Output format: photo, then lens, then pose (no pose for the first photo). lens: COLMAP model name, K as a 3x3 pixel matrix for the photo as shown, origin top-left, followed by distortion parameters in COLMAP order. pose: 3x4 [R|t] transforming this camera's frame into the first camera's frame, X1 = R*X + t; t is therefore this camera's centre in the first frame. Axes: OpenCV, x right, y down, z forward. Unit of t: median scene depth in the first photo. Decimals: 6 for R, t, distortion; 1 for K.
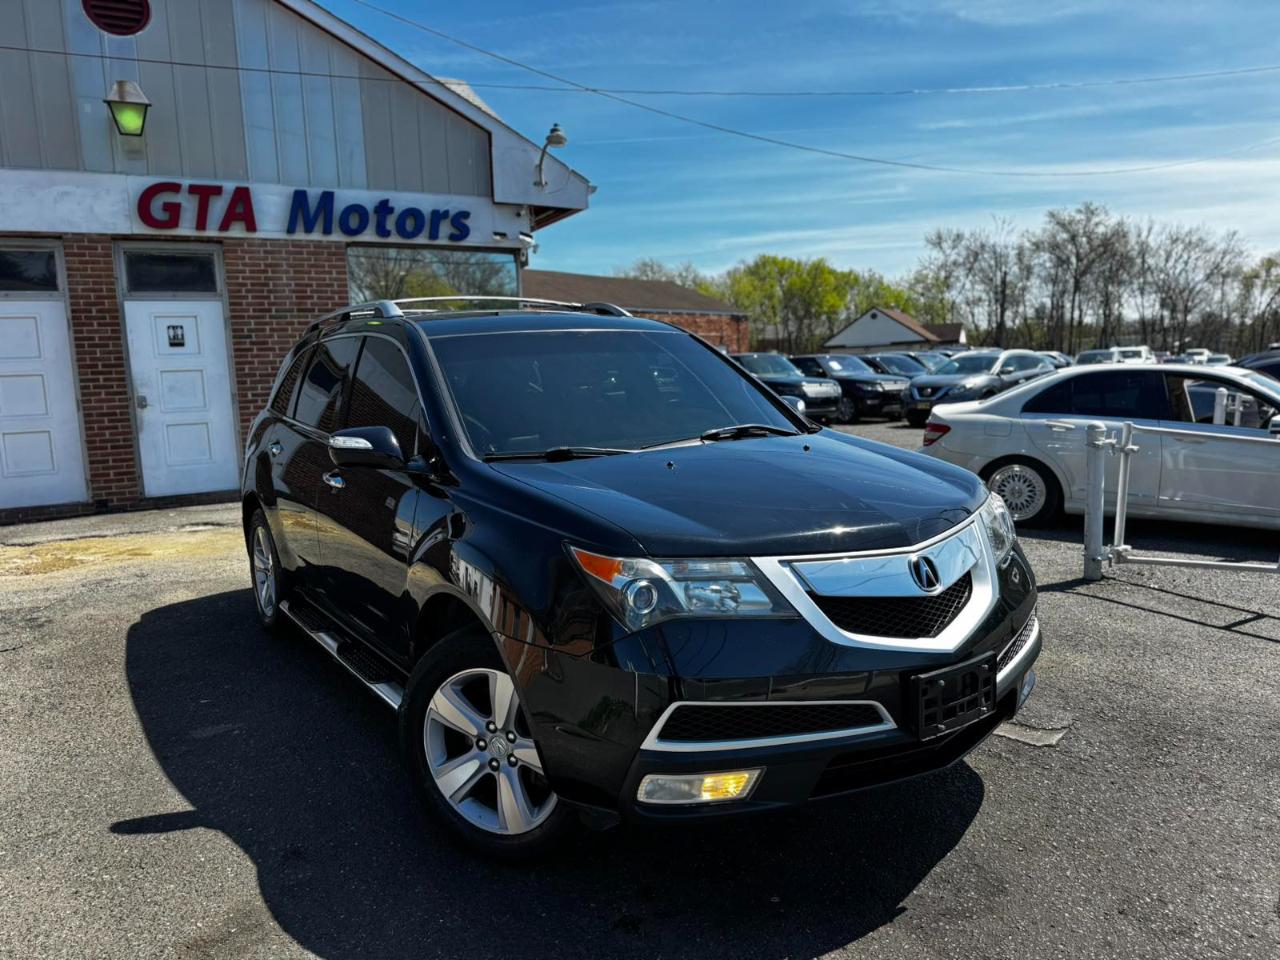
lens RADIAL K [[901.0, 0, 645.5], [0, 901.0, 479.5], [0, 0, 1]] dist [0.022046, -0.031572]
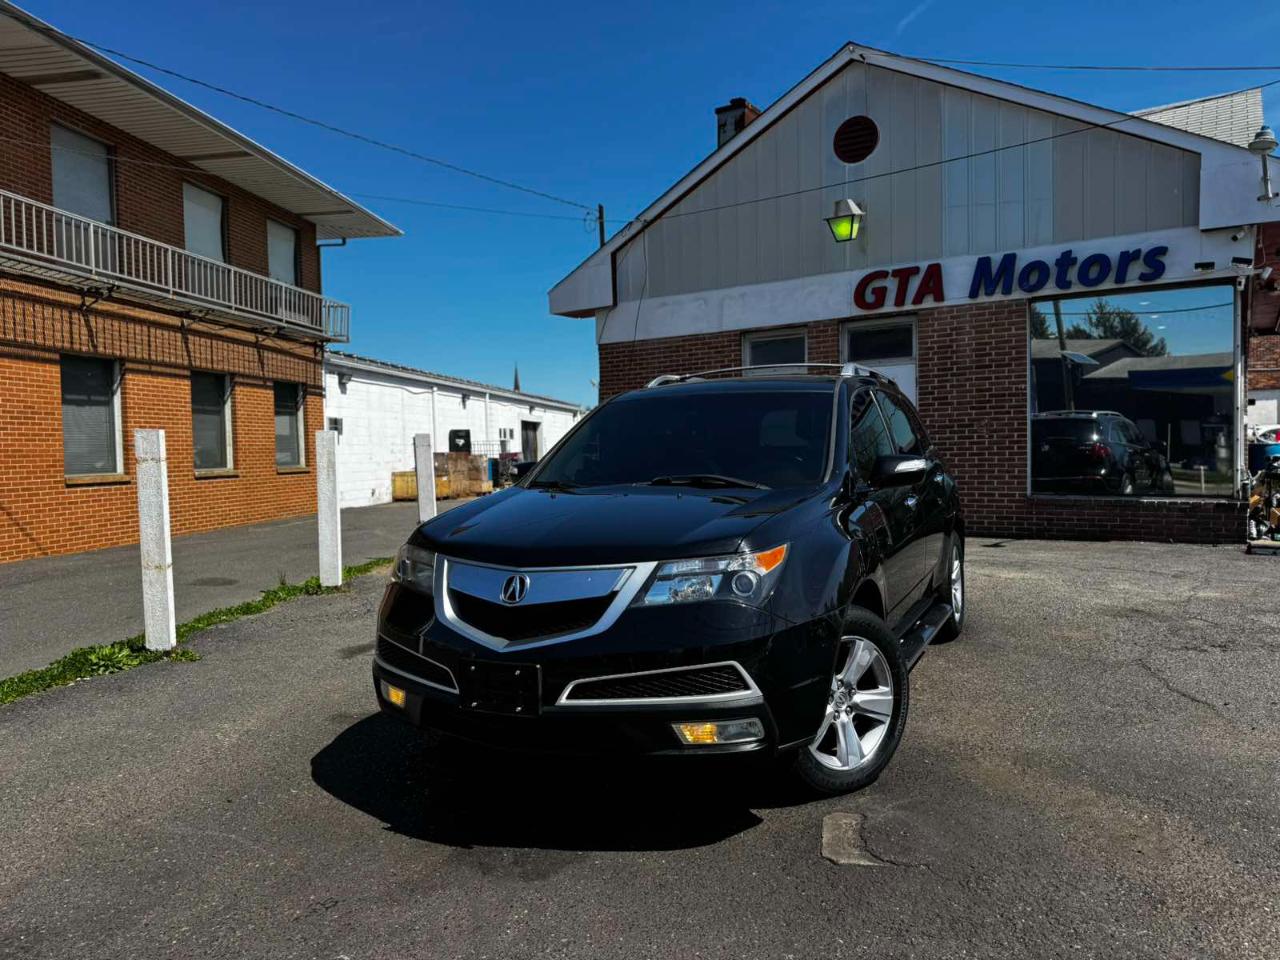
lens RADIAL K [[895.1, 0, 640.0], [0, 895.1, 480.0], [0, 0, 1]] dist [0.081641, -0.120156]
pose [[0.486044, 0.054505, -0.872233, 0.378686], [-0.100376, 0.994930, 0.006238, -0.019171], [0.868151, 0.084519, 0.489051, 0.131993]]
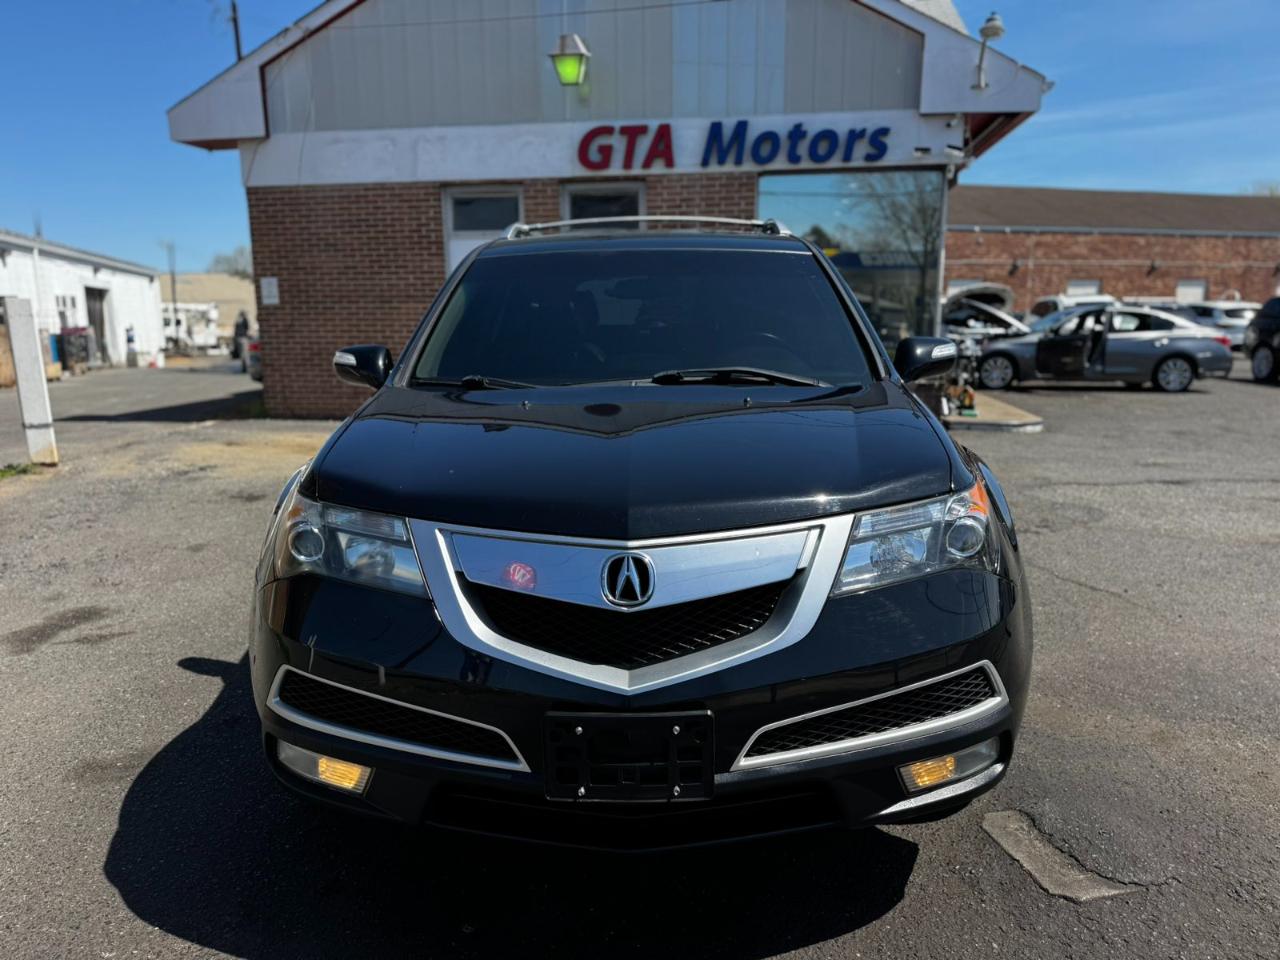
lens RADIAL K [[892.5, 0, 644.1], [0, 892.5, 481.9], [0, 0, 1]] dist [0.087126, -0.135485]
pose [[0.814000, 0.129959, -0.566141, 0.179814], [-0.089210, 0.991057, 0.099232, -0.011398], [0.573974, -0.030270, 0.818314, 0.108122]]
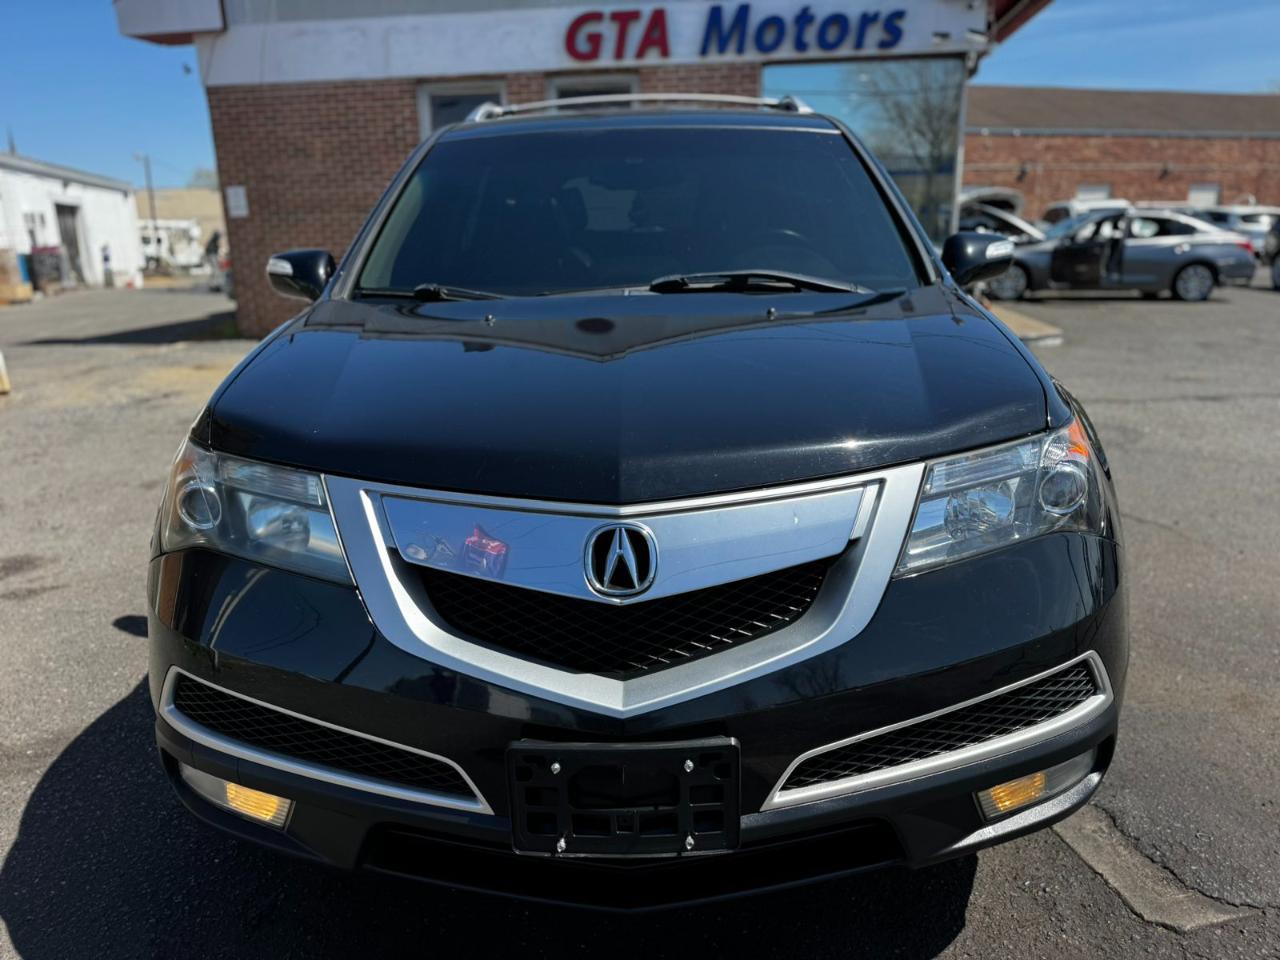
lens RADIAL K [[901.0, 0, 645.5], [0, 901.0, 479.5], [0, 0, 1]] dist [0.022046, -0.031572]
pose [[0.818086, 0.169776, -0.549464, 0.151099], [-0.078440, 0.979443, 0.185846, -0.010128], [0.569721, -0.108938, 0.814586, 0.149215]]
